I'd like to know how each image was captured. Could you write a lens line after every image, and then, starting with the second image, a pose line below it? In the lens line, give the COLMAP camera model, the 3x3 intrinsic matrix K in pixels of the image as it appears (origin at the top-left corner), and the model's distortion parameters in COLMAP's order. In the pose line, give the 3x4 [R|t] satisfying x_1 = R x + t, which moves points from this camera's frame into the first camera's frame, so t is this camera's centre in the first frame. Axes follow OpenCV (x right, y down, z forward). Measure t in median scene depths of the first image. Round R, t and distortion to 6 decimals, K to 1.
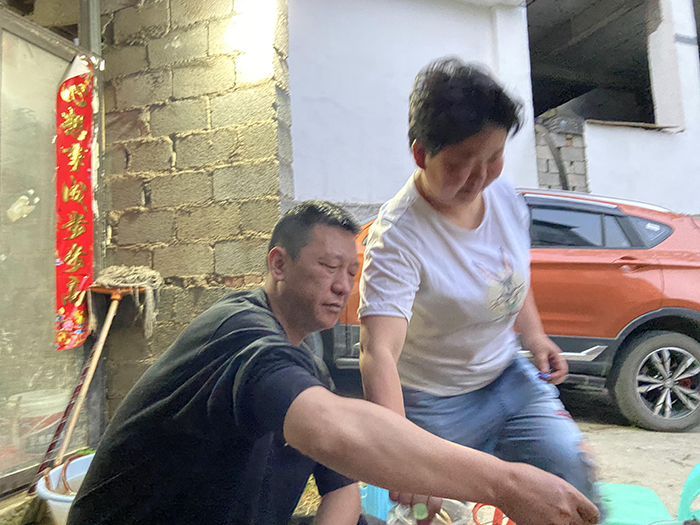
lens RADIAL K [[527.0, 0, 346.1], [0, 527.0, 258.4], [0, 0, 1]] dist [0.114493, -0.154613]
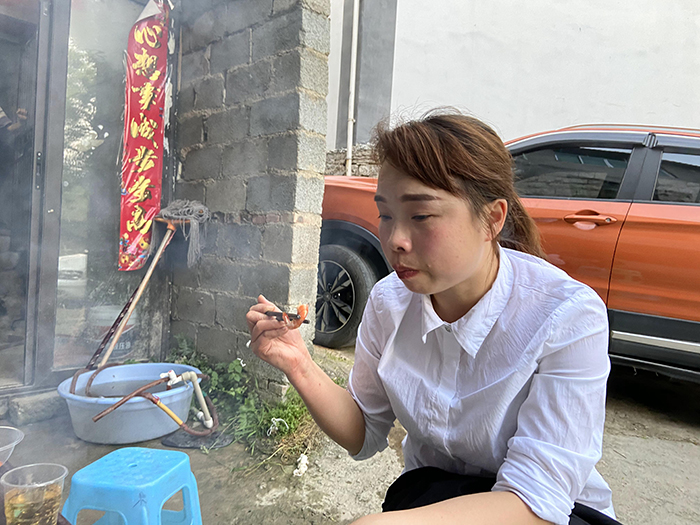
lens RADIAL K [[527.0, 0, 346.1], [0, 527.0, 258.4], [0, 0, 1]] dist [0.114493, -0.154613]
pose [[0.927024, 0.083898, -0.365498, 0.293589], [-0.053975, 0.994355, 0.091350, 0.016503], [0.371098, -0.064956, 0.926319, 0.128635]]
